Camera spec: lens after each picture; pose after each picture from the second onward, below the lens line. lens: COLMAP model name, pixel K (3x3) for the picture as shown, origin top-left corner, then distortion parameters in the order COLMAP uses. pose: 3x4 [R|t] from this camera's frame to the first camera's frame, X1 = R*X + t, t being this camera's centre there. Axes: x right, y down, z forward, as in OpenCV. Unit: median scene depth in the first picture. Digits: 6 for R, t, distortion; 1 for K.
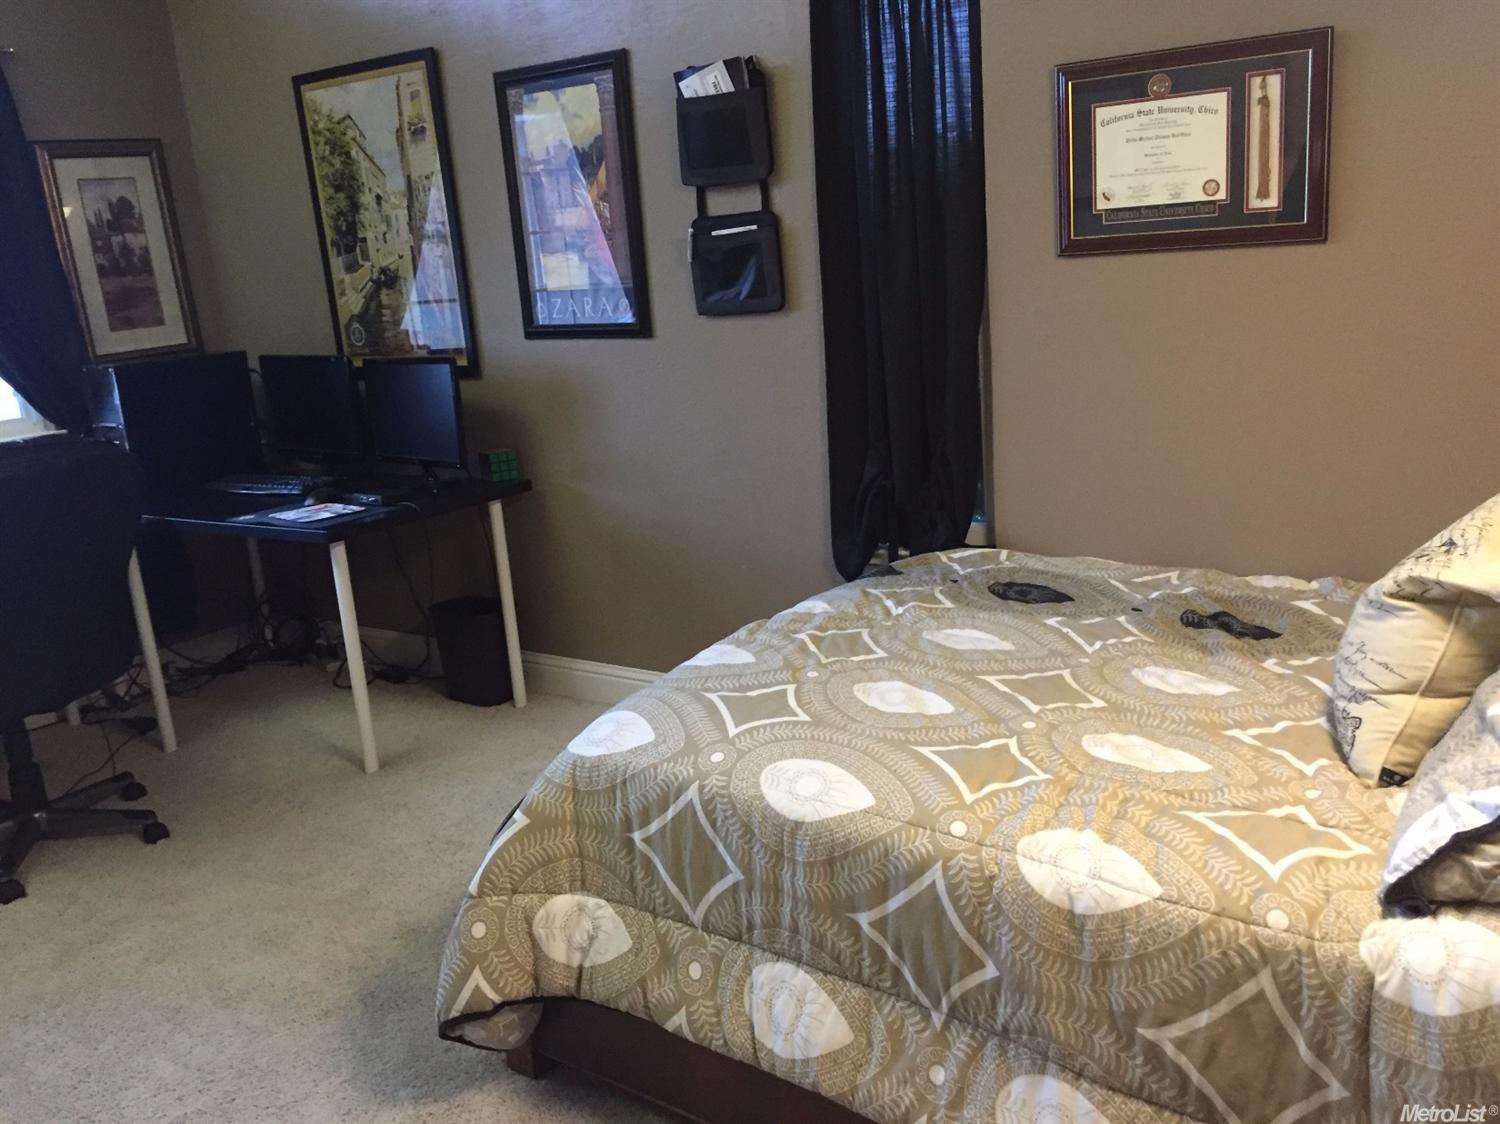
lens RADIAL K [[1288.5, 0, 749.7], [0, 1288.5, 561.7], [0, 0, 1]] dist [0.068759, -0.062039]
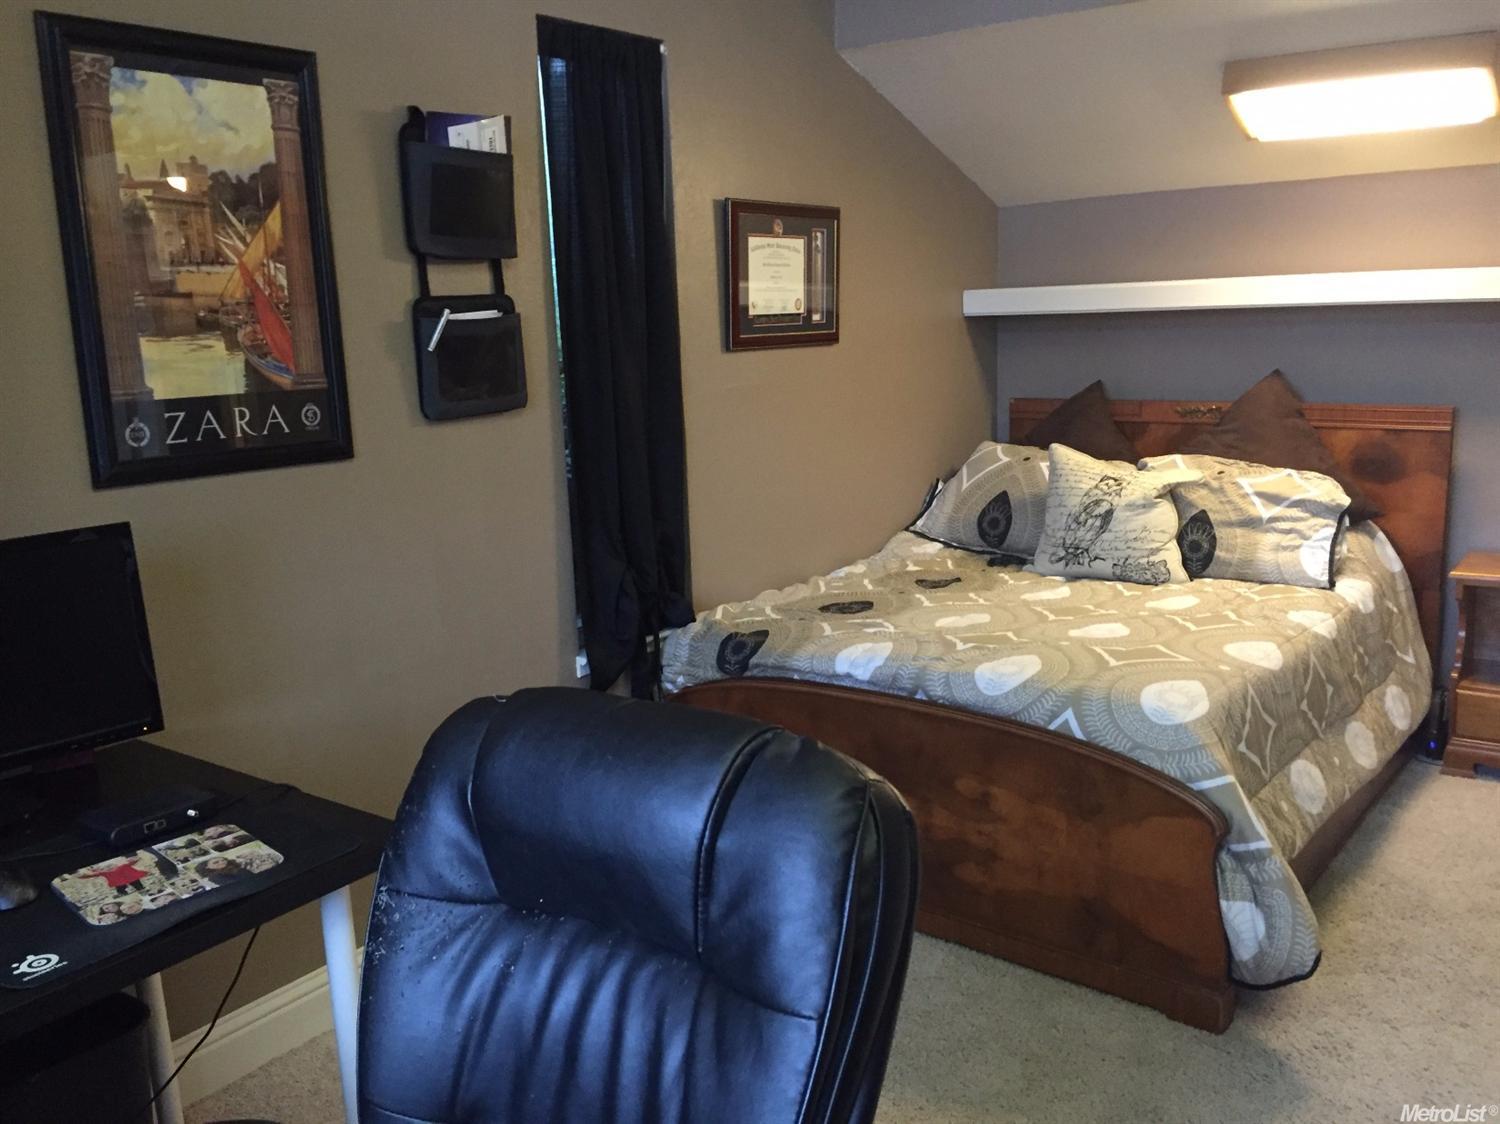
lens RADIAL K [[1288.5, 0, 753.4], [0, 1288.5, 561.6], [0, 0, 1]] dist [0.068759, -0.062039]
pose [[0.032942, -0.115753, 0.992732, -0.822603], [0.277659, 0.955232, 0.102167, -0.137859], [-0.960115, 0.272275, 0.063607, 0.801320]]
